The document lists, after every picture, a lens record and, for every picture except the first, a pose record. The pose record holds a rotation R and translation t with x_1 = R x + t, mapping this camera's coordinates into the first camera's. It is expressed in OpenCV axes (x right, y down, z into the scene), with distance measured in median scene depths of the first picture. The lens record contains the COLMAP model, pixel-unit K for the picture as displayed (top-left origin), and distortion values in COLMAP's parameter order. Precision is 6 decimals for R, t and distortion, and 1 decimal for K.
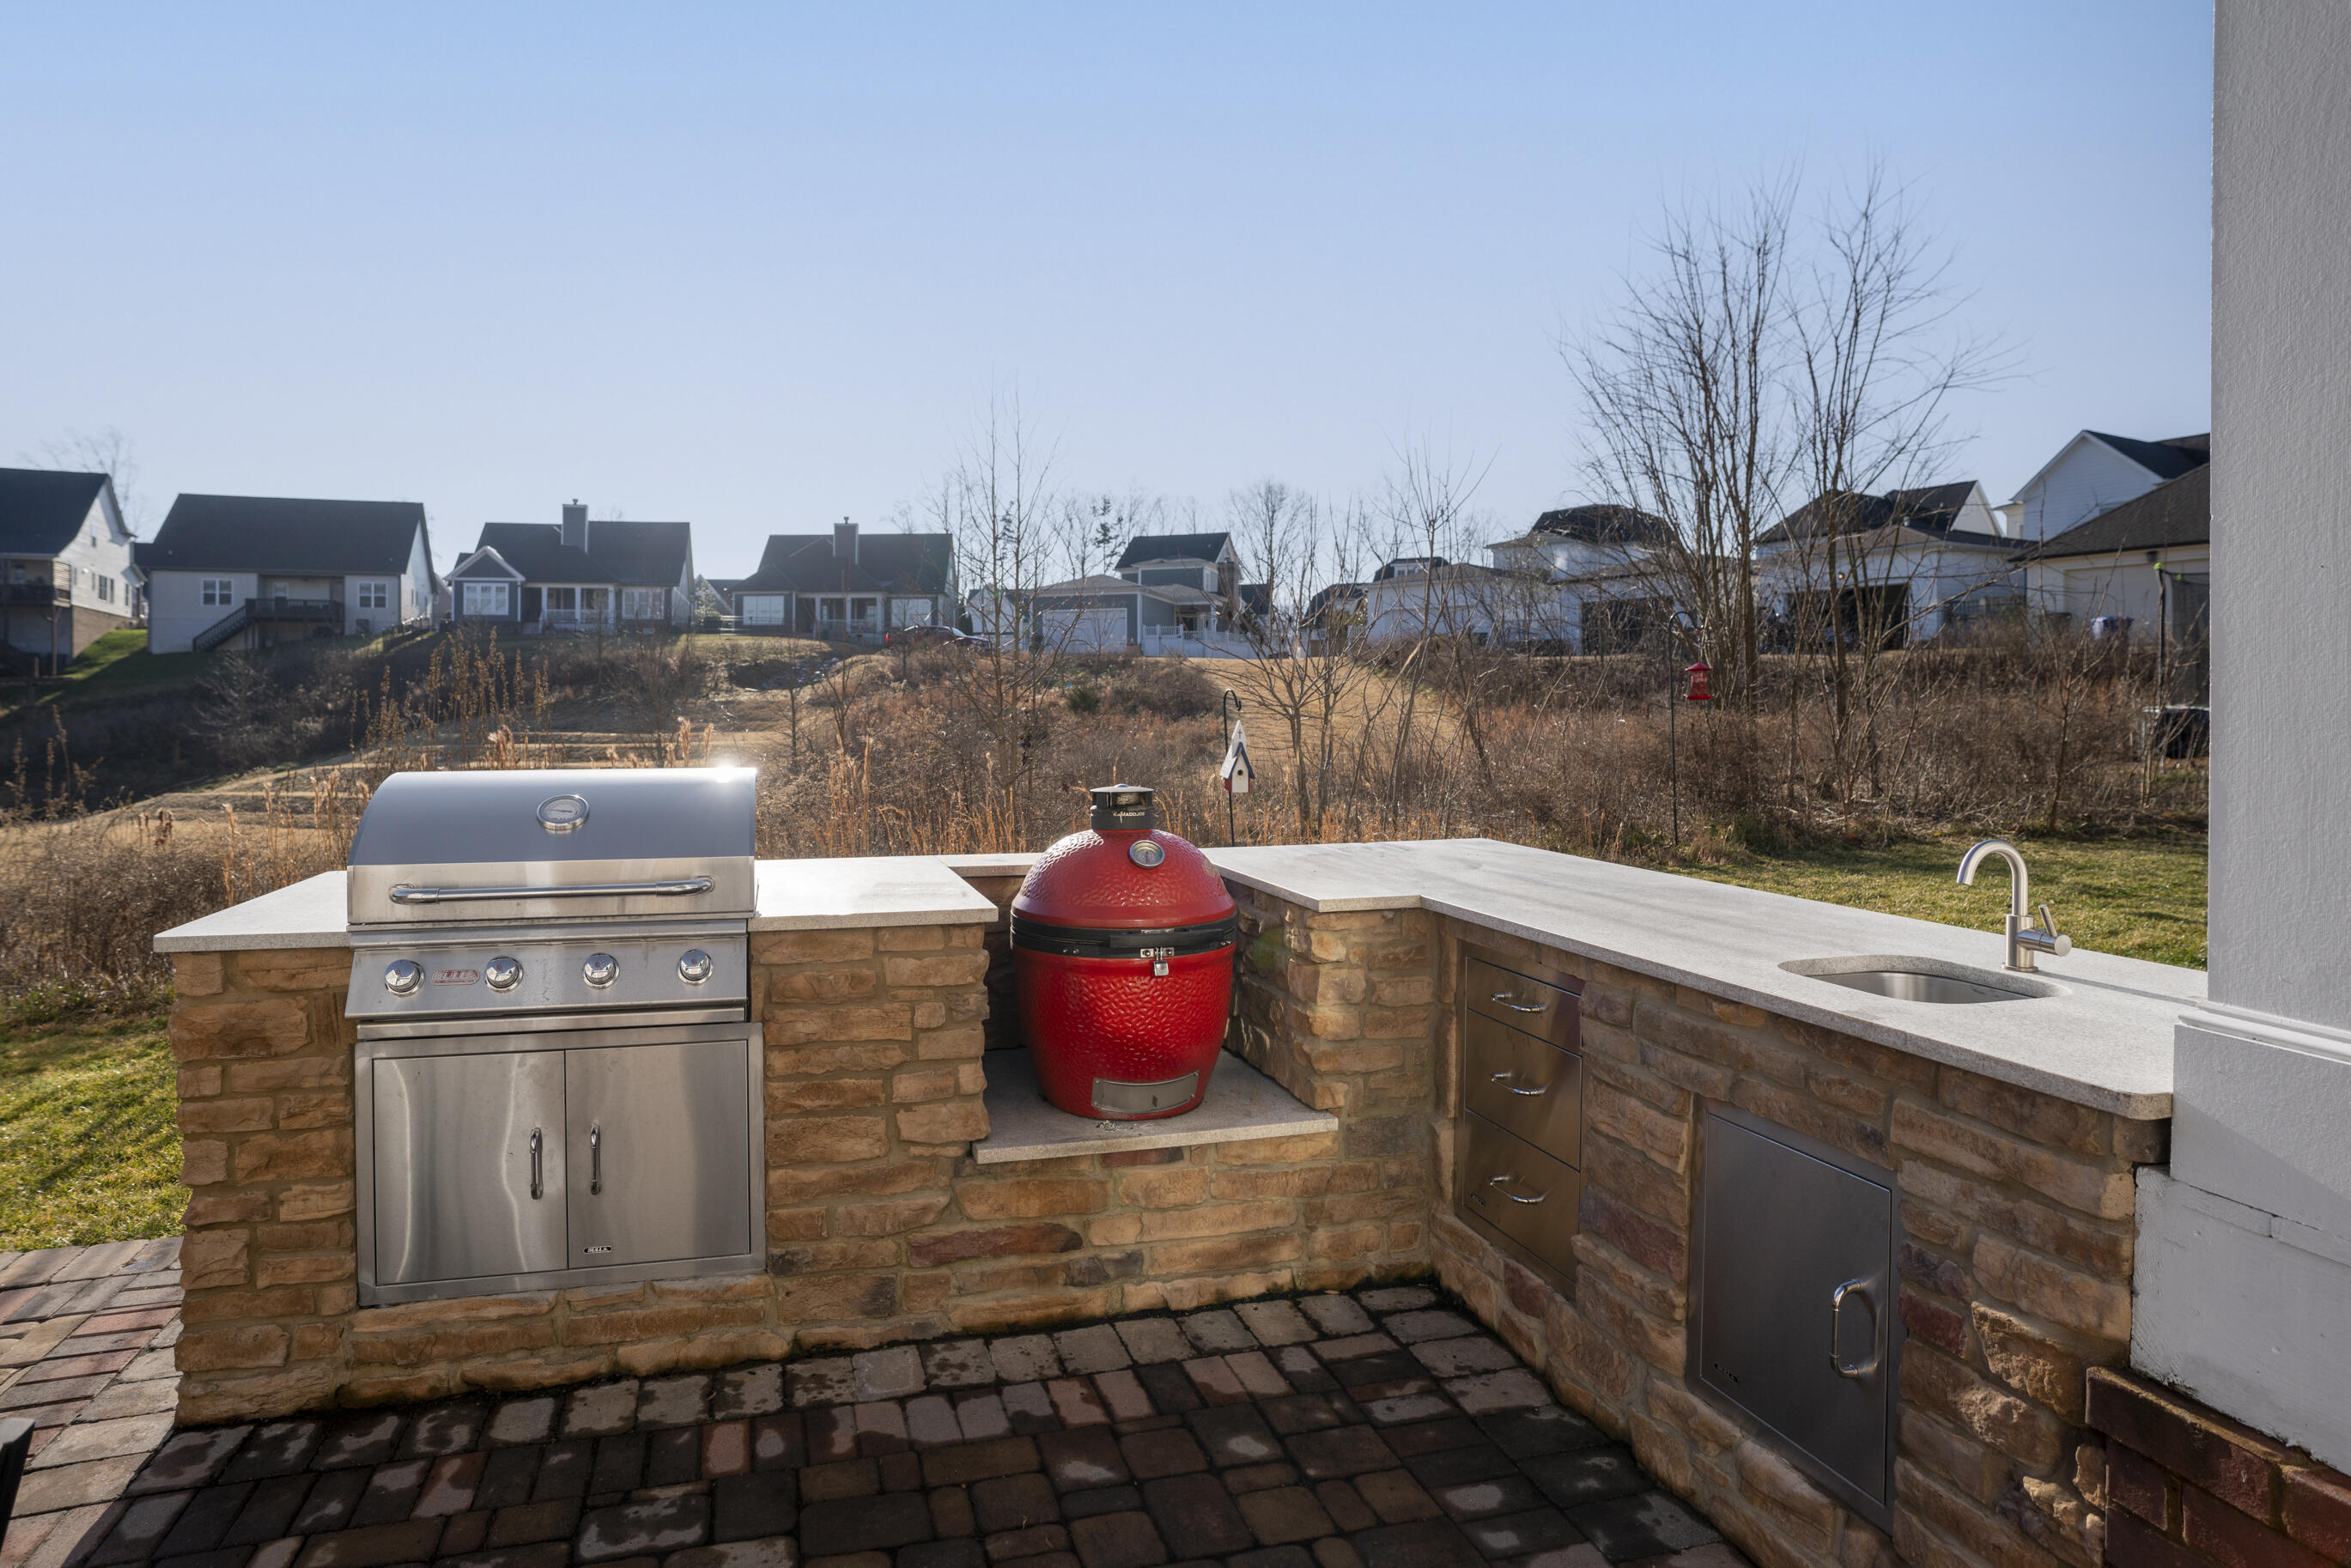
lens RADIAL K [[1281.2, 0, 1099.8], [0, 1281.2, 773.1], [0, 0, 1]] dist [-0.003075, 0.000731]
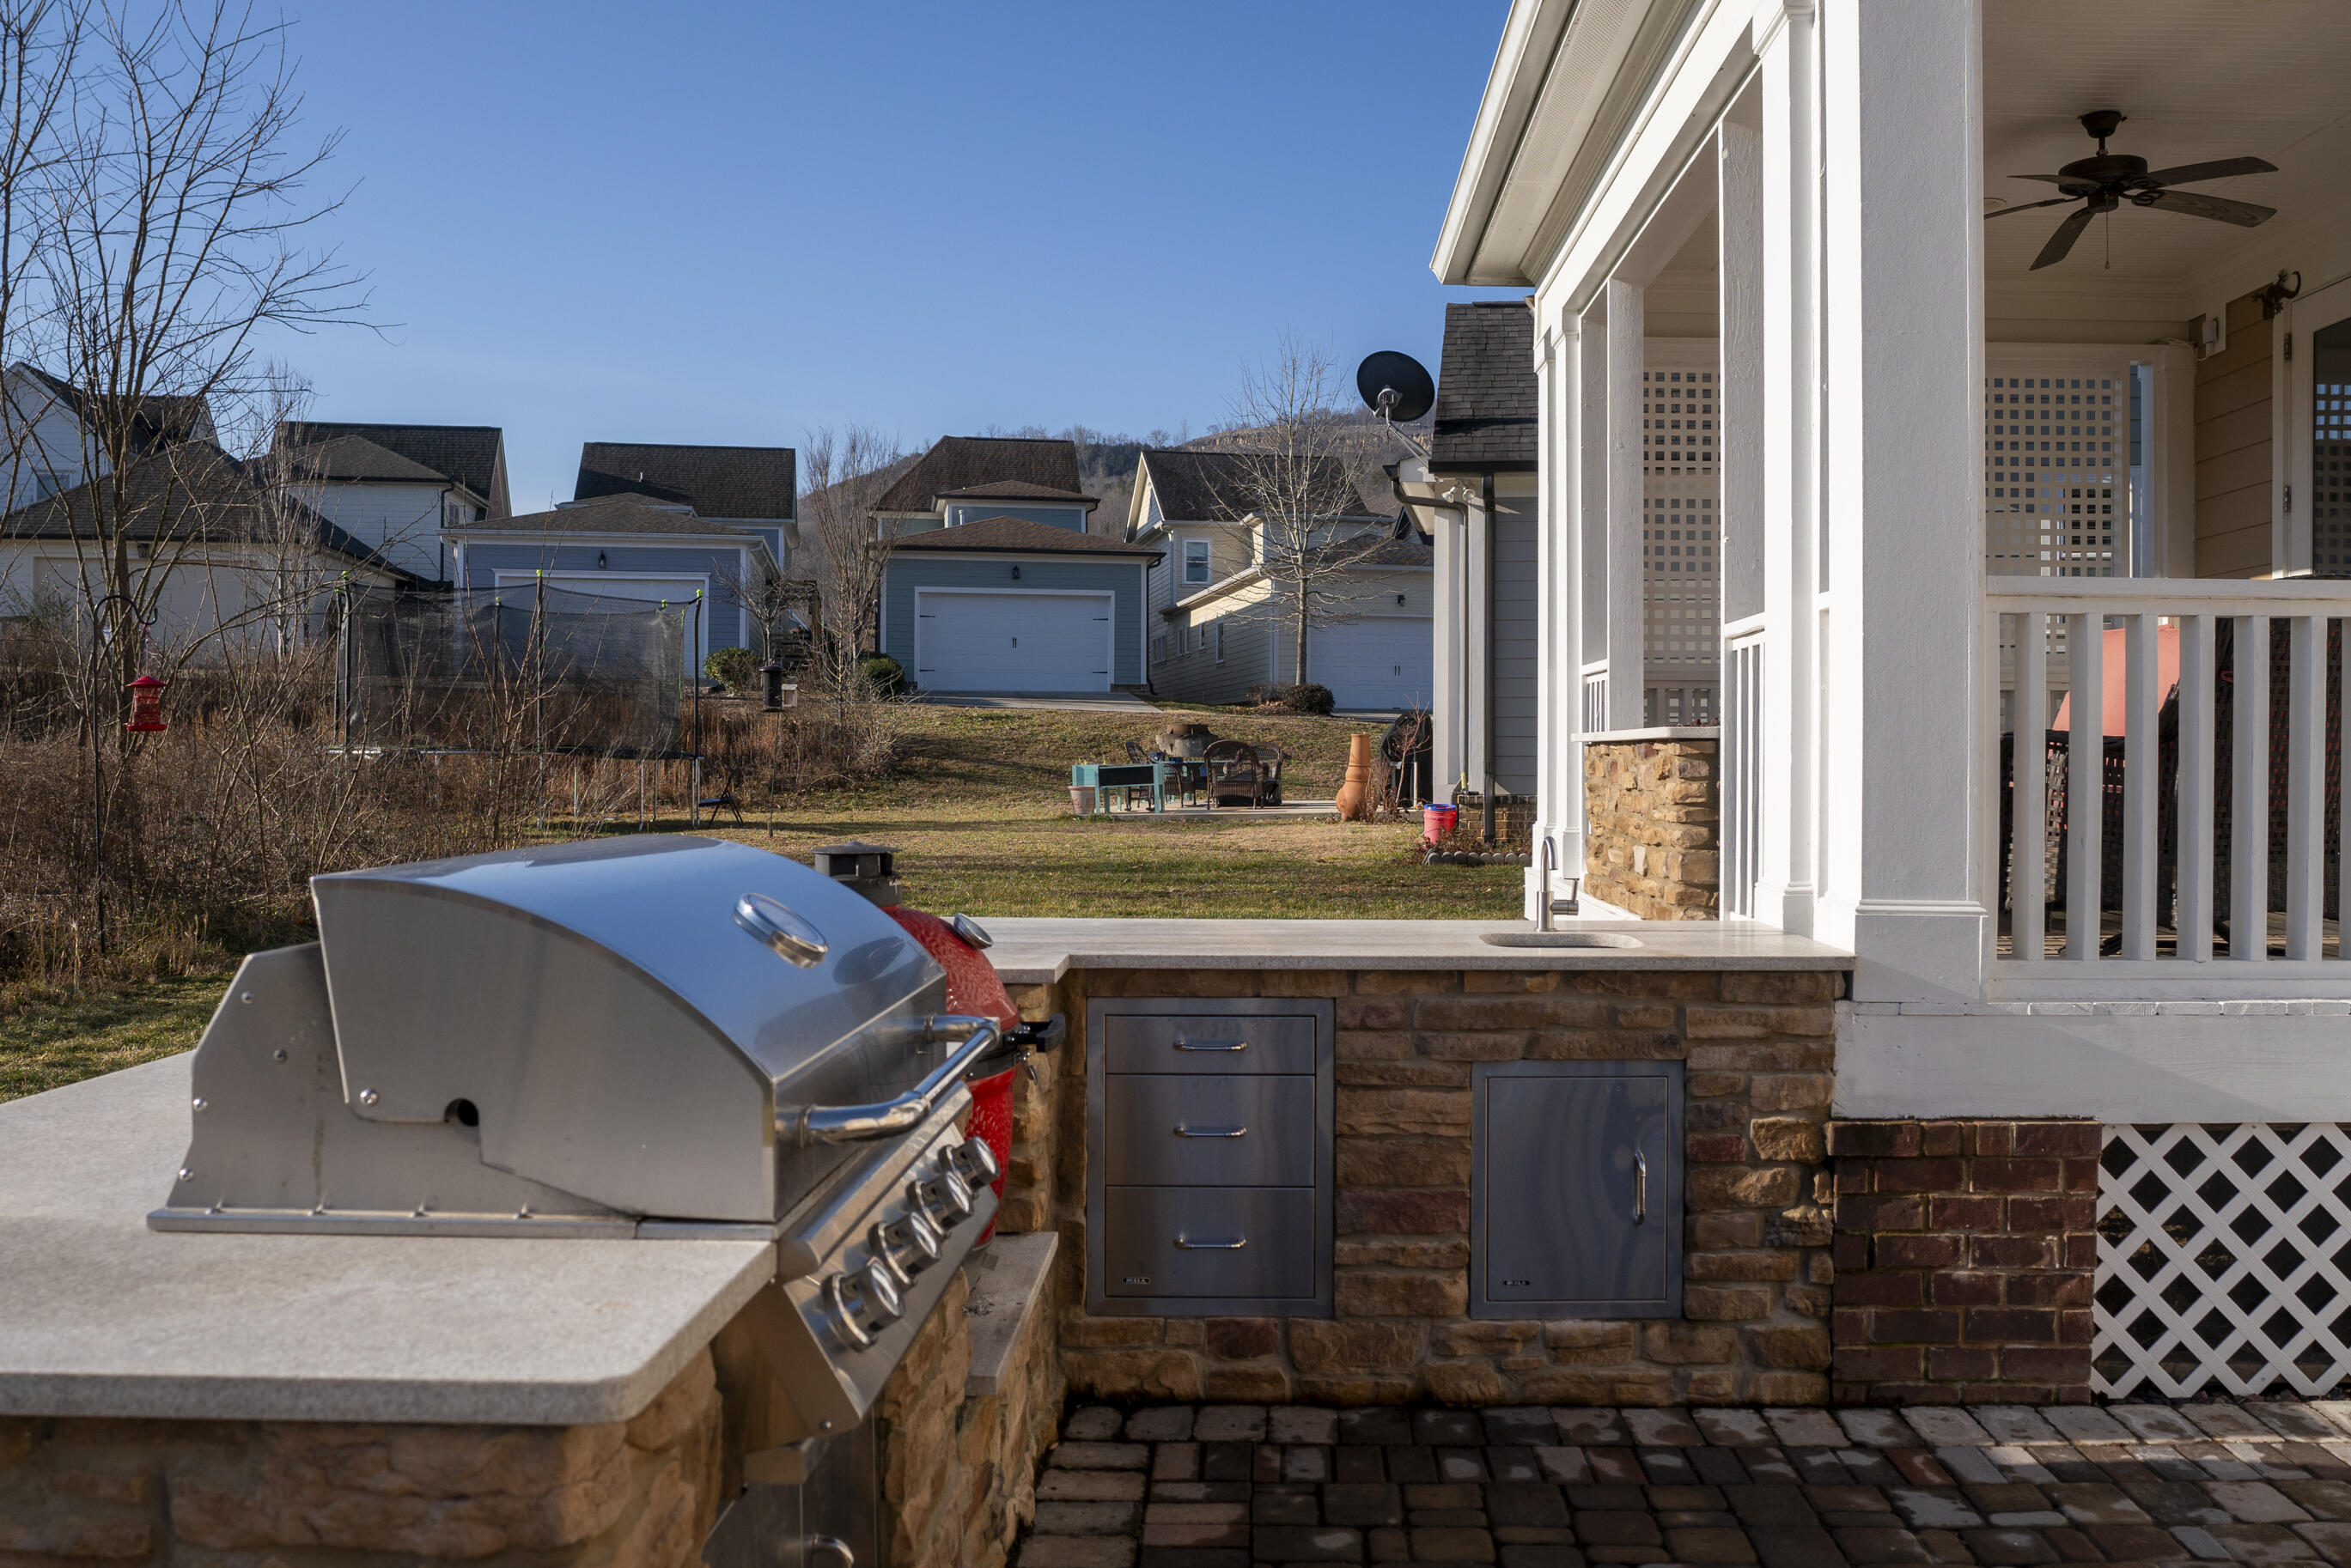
lens RADIAL K [[1971.1, 0, 1265.9], [0, 1971.1, 776.0], [0, 0, 1]] dist [-0.084327, -0.000294]
pose [[0.229917, -0.007215, 0.973183, -1.387863], [0.039426, 0.999221, -0.001907, -0.020397], [-0.972411, 0.038808, 0.230022, 0.788999]]
